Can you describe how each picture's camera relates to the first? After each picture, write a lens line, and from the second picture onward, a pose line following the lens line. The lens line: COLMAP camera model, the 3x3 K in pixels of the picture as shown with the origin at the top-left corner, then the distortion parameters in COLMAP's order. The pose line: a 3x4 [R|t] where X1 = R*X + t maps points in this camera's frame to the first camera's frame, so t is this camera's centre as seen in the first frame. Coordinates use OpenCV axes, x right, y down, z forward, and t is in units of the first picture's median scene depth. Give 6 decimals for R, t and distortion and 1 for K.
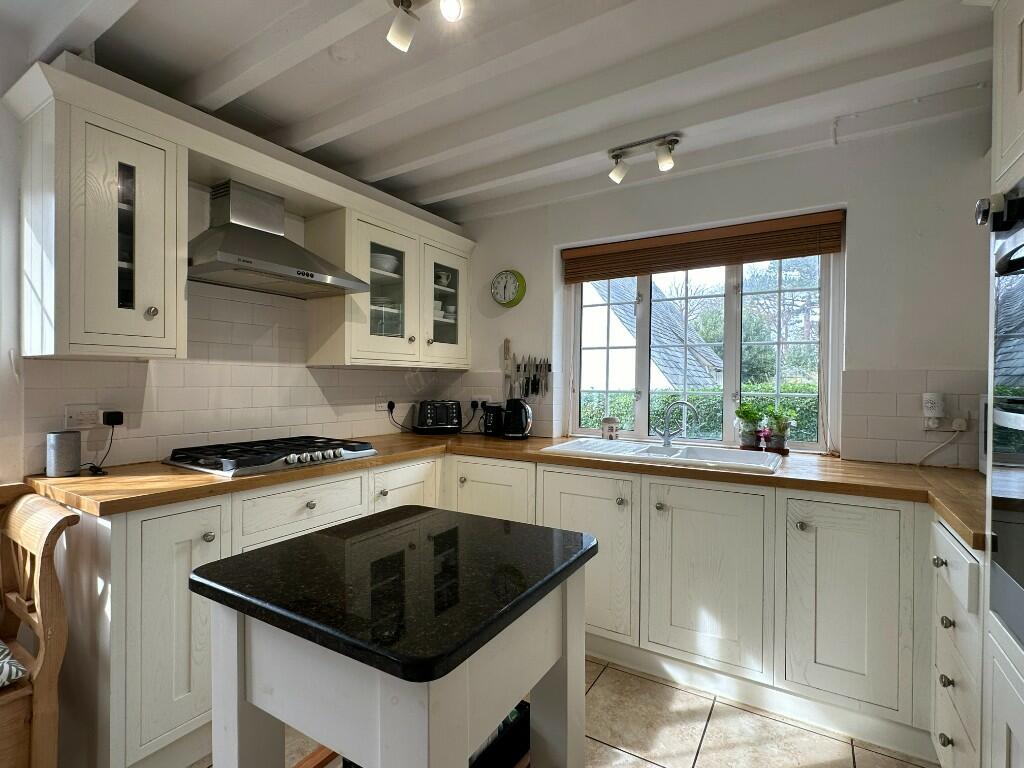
lens RADIAL K [[492.2, 0, 512.0], [0, 492.2, 384.0], [0, 0, 1]] dist [-0.002200, -0.000787]
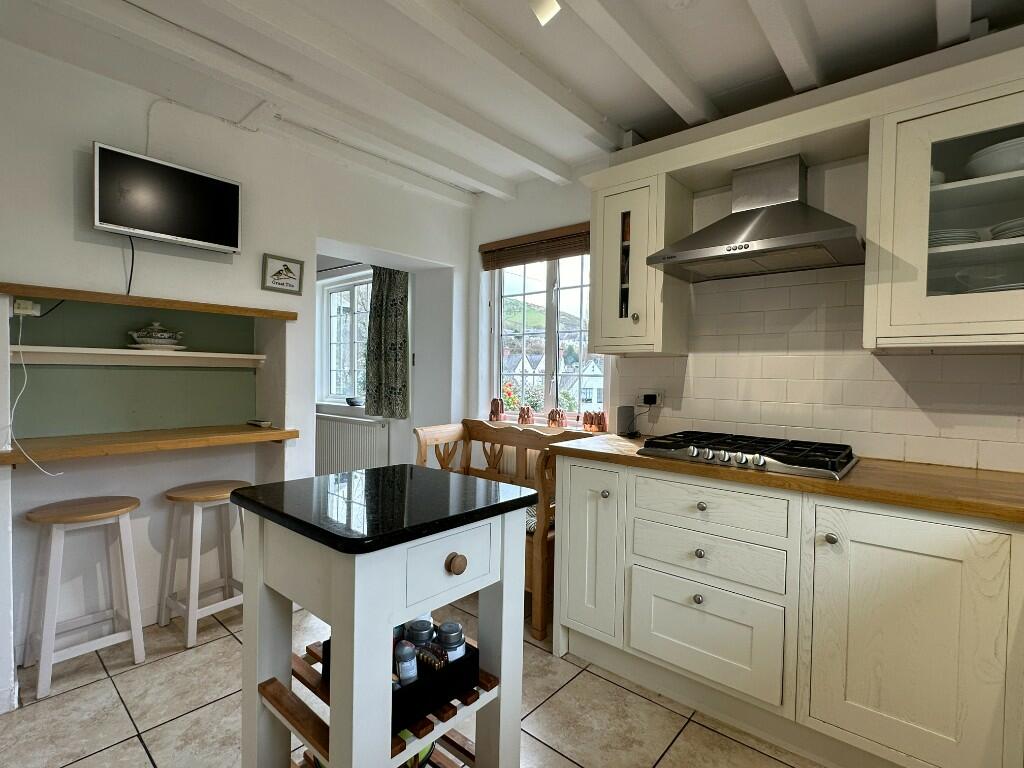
lens RADIAL K [[492.2, 0, 512.0], [0, 492.2, 384.0], [0, 0, 1]] dist [-0.002200, -0.000787]
pose [[-0.161597, 0.010987, -0.986796, 0.471132], [-0.023621, 0.999608, 0.014998, 0.013782], [0.986574, 0.025733, -0.161275, 0.699301]]
